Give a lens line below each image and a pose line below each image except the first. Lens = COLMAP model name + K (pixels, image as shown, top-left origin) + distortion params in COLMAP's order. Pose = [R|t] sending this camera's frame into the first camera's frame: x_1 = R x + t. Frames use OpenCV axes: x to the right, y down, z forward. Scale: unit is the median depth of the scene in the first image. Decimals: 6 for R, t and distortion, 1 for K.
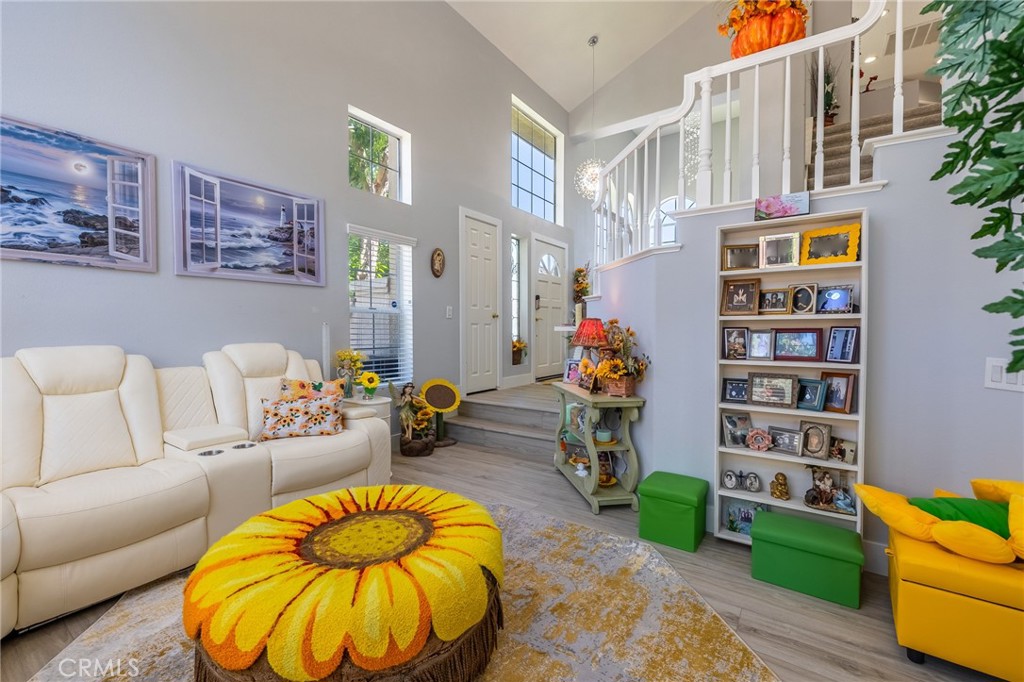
lens RADIAL K [[432.4, 0, 509.5], [0, 432.4, 340.2], [0, 0, 1]] dist [0.000003, 0.000179]
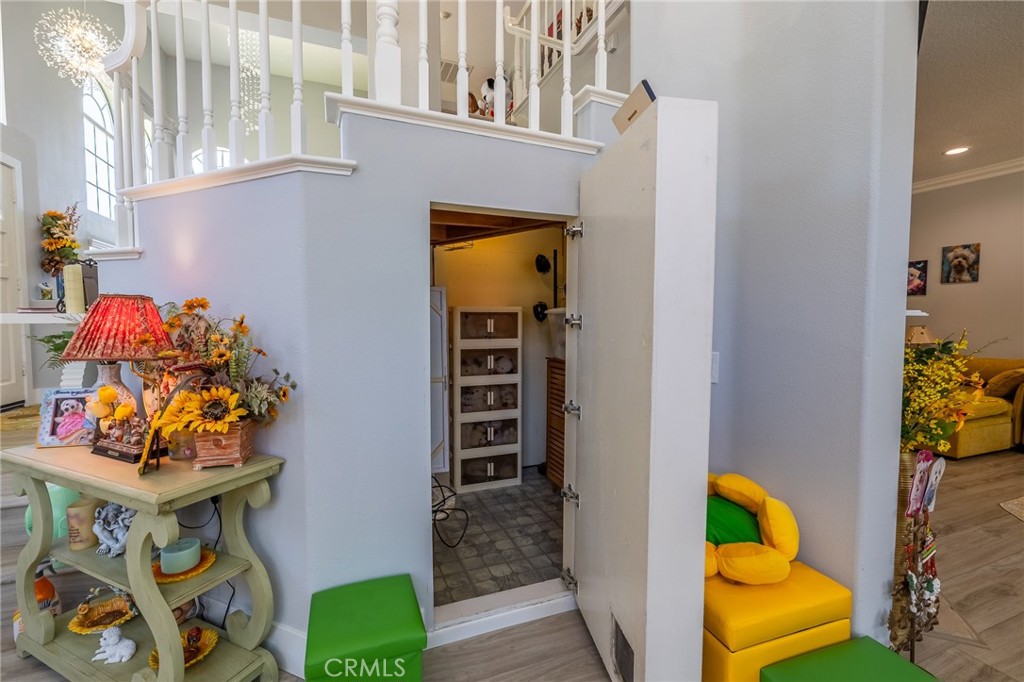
lens RADIAL K [[432.4, 0, 509.5], [0, 432.4, 340.2], [0, 0, 1]] dist [0.000003, 0.000179]
pose [[0.555211, -0.037763, 0.830852, 0.039408], [0.018721, 0.999283, 0.032908, -0.013054], [-0.831499, -0.002717, 0.555520, 0.444689]]
